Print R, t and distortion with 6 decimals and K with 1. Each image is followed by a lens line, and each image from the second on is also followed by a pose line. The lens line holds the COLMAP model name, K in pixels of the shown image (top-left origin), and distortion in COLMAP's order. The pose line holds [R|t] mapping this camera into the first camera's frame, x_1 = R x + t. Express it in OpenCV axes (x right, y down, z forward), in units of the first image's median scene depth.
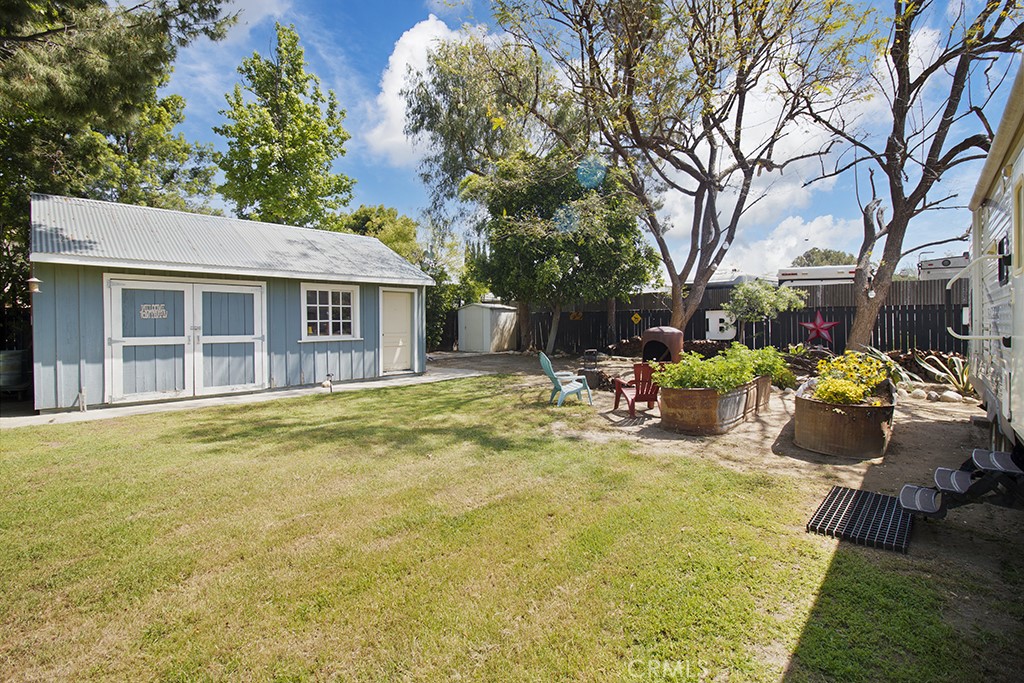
lens RADIAL K [[476.3, 0, 533.6], [0, 476.3, 327.0], [0, 0, 1]] dist [-0.014080, -0.002844]
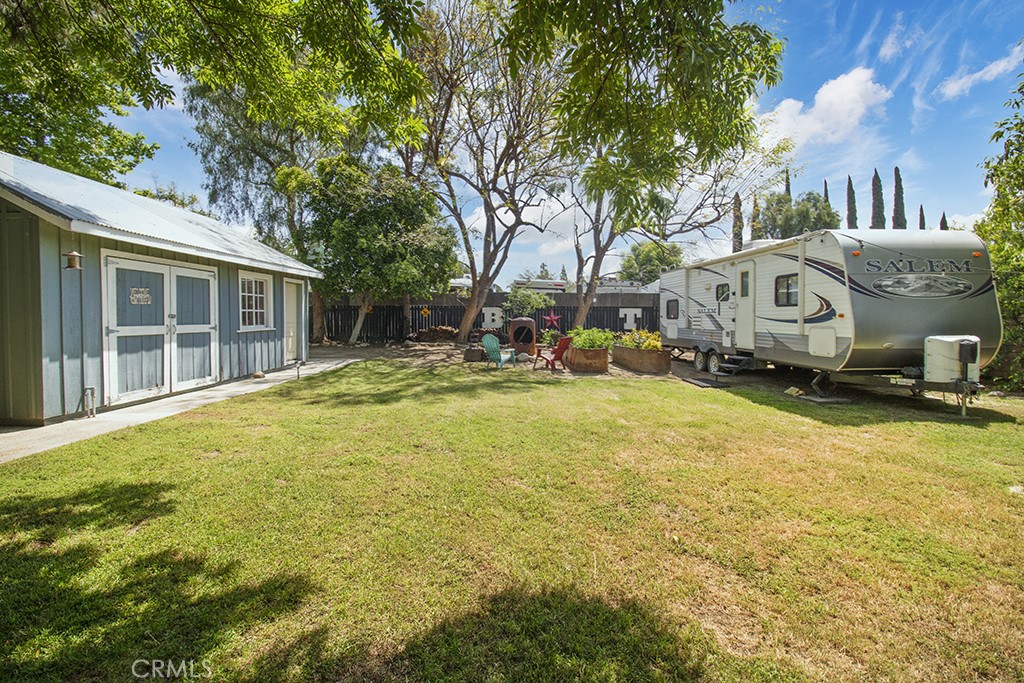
lens RADIAL K [[476.3, 0, 516.4], [0, 476.3, 324.8], [0, 0, 1]] dist [-0.014080, -0.002844]
pose [[0.717468, -0.006402, 0.696562, -0.864275], [0.004848, 0.999979, 0.004197, 0.018075], [-0.696574, 0.000365, 0.717484, -0.091022]]
